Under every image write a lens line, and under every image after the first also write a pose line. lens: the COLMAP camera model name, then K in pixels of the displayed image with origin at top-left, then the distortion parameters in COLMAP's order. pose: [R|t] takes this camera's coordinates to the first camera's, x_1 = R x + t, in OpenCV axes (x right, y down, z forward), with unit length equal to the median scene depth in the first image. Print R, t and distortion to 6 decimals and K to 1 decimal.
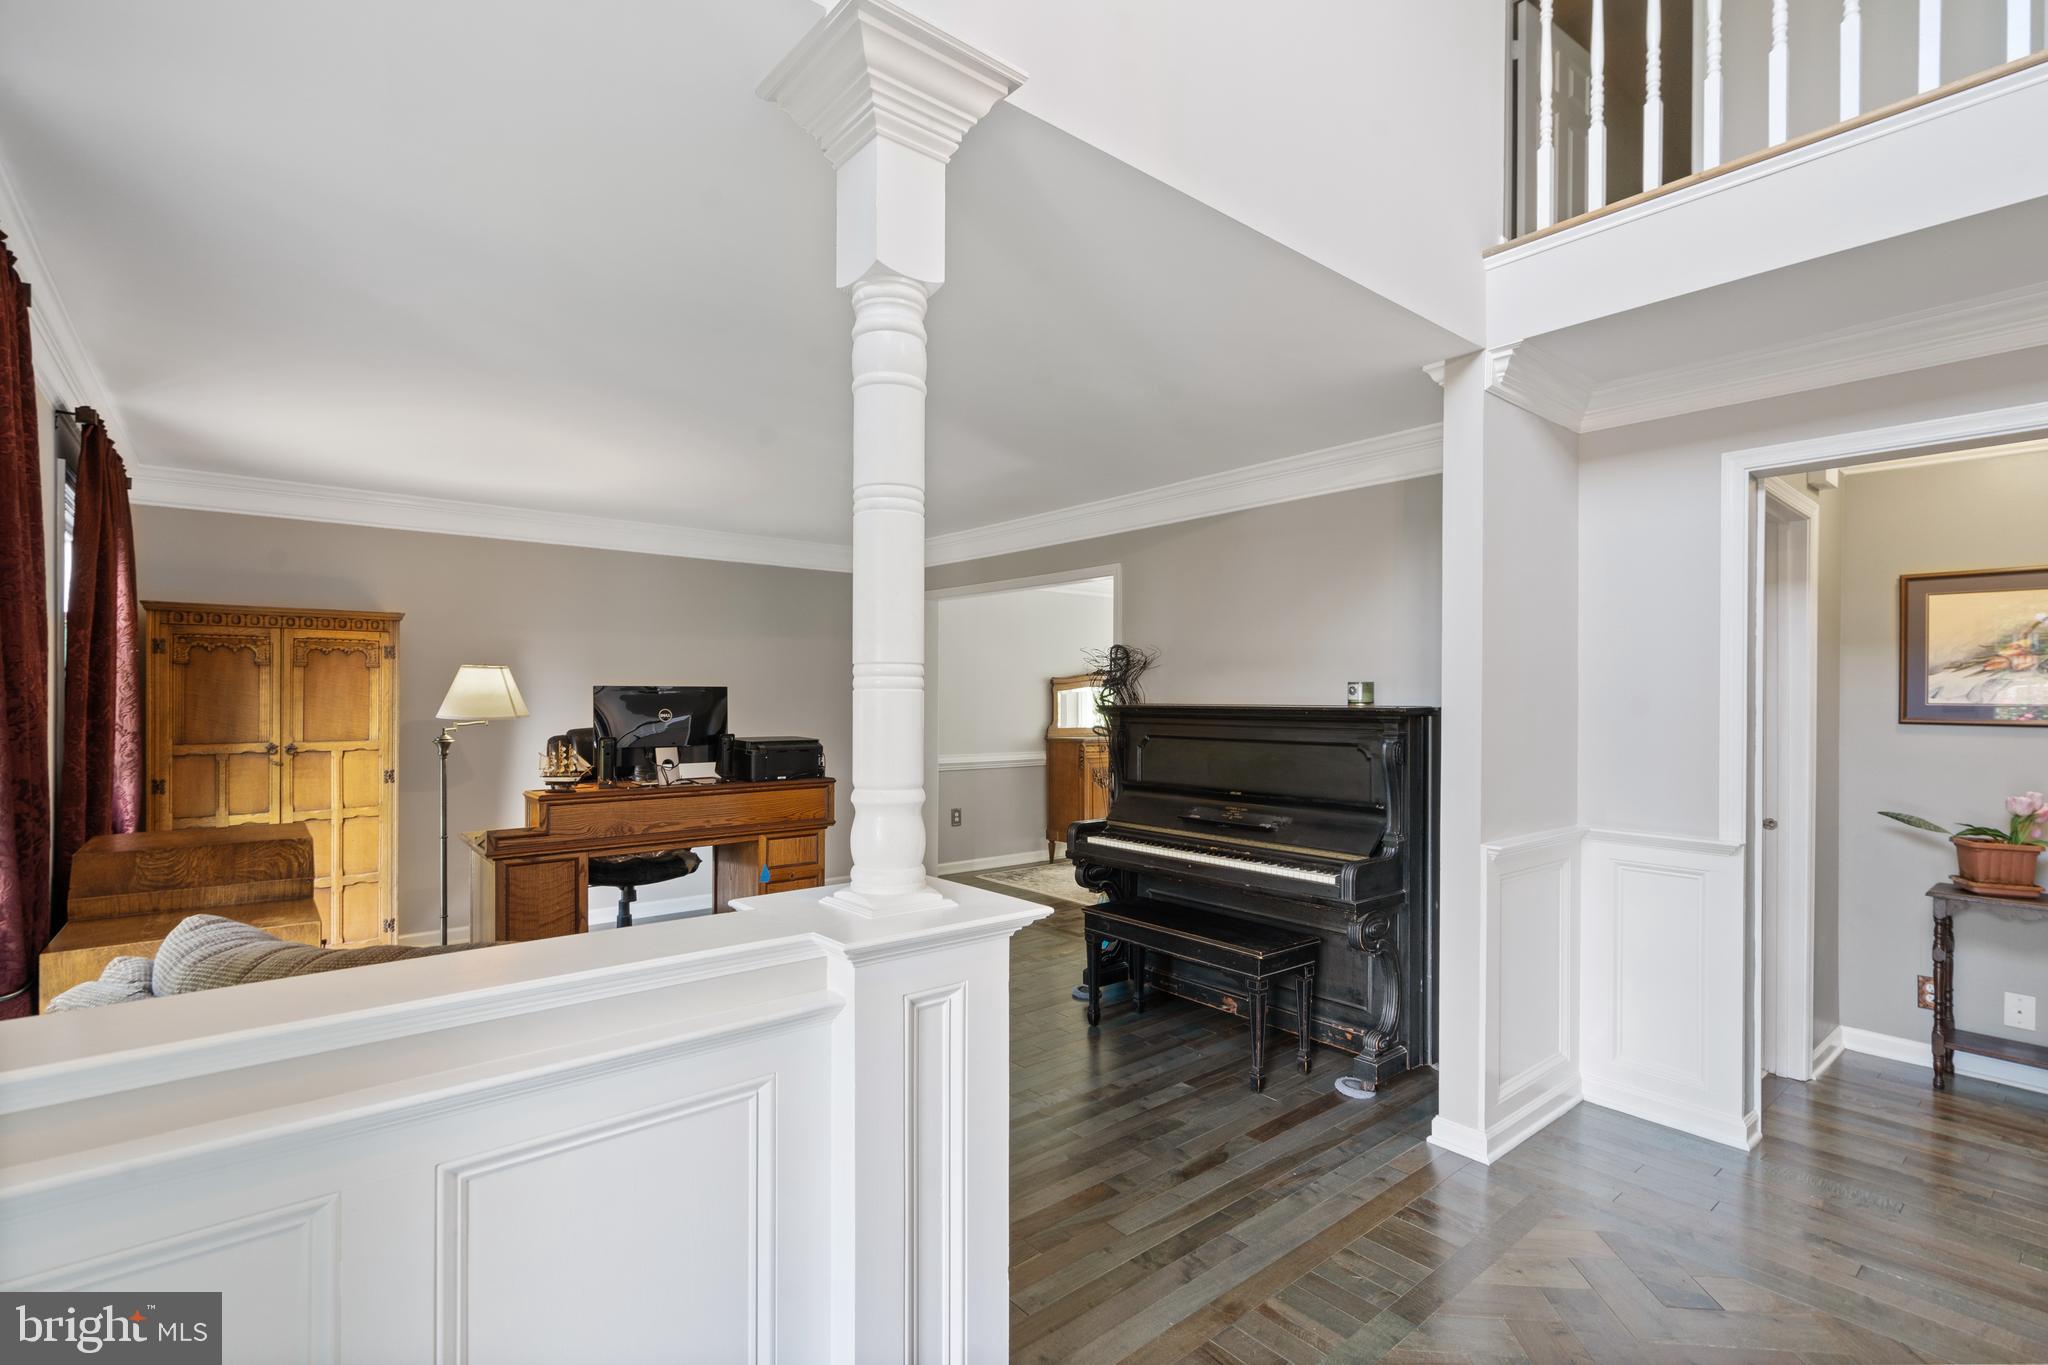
lens RADIAL K [[943.8, 0, 1024.5], [0, 943.8, 694.8], [0, 0, 1]] dist [-0.011626, 0.000651]
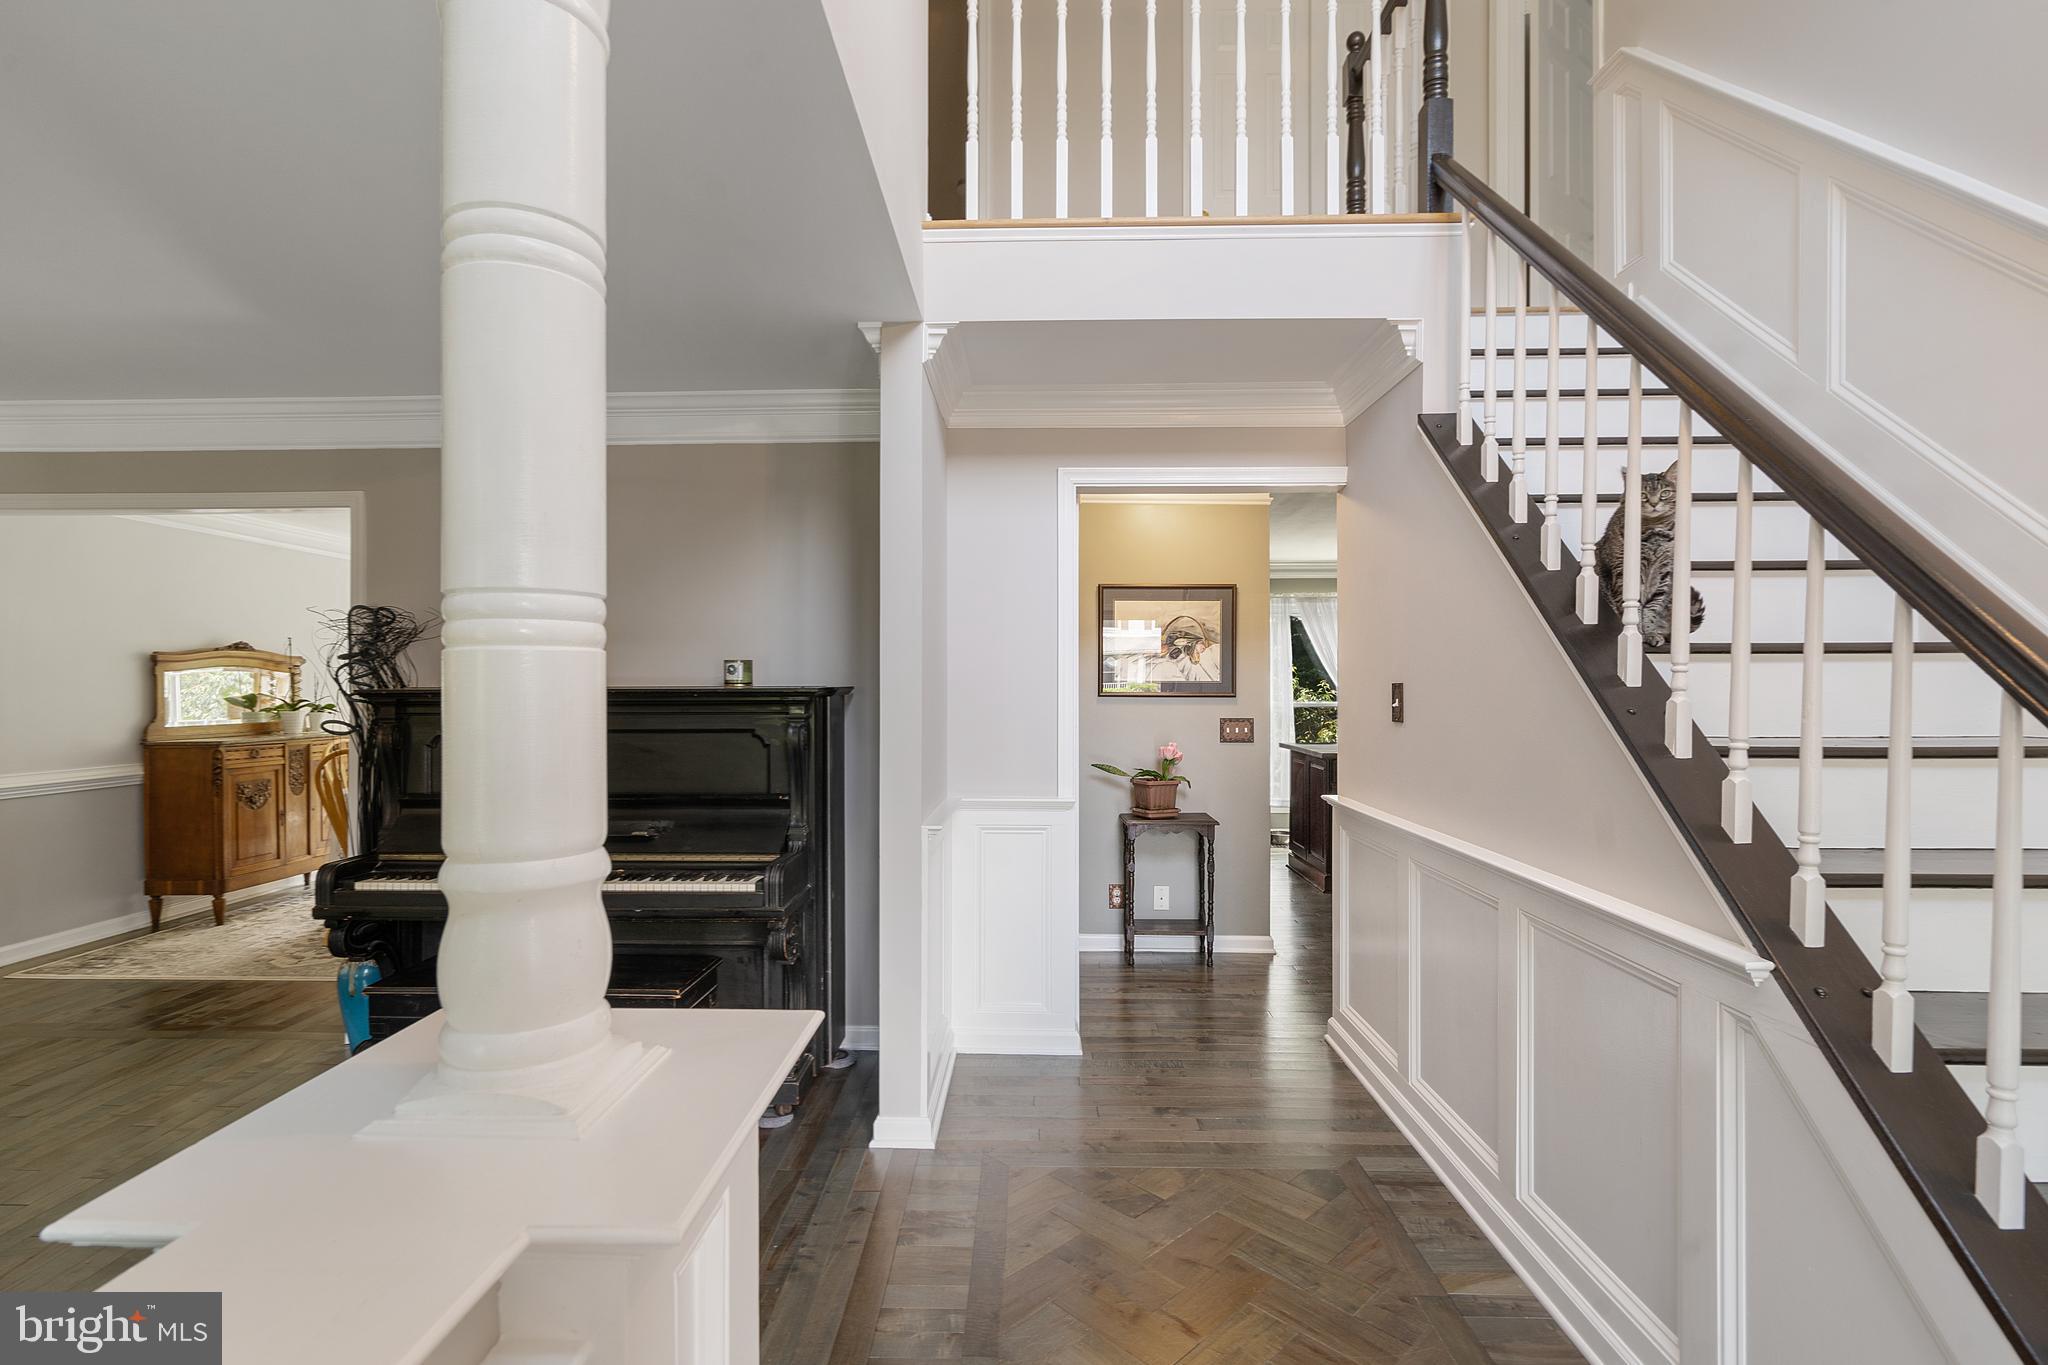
lens RADIAL K [[943.8, 0, 1023.4], [0, 943.8, 678.6], [0, 0, 1]] dist [-0.011626, 0.000651]
pose [[0.653392, -0.002602, 0.757015, -0.151137], [0.003241, 0.999995, 0.000640, 0.004636], [-0.757013, 0.002036, 0.653397, 0.220135]]
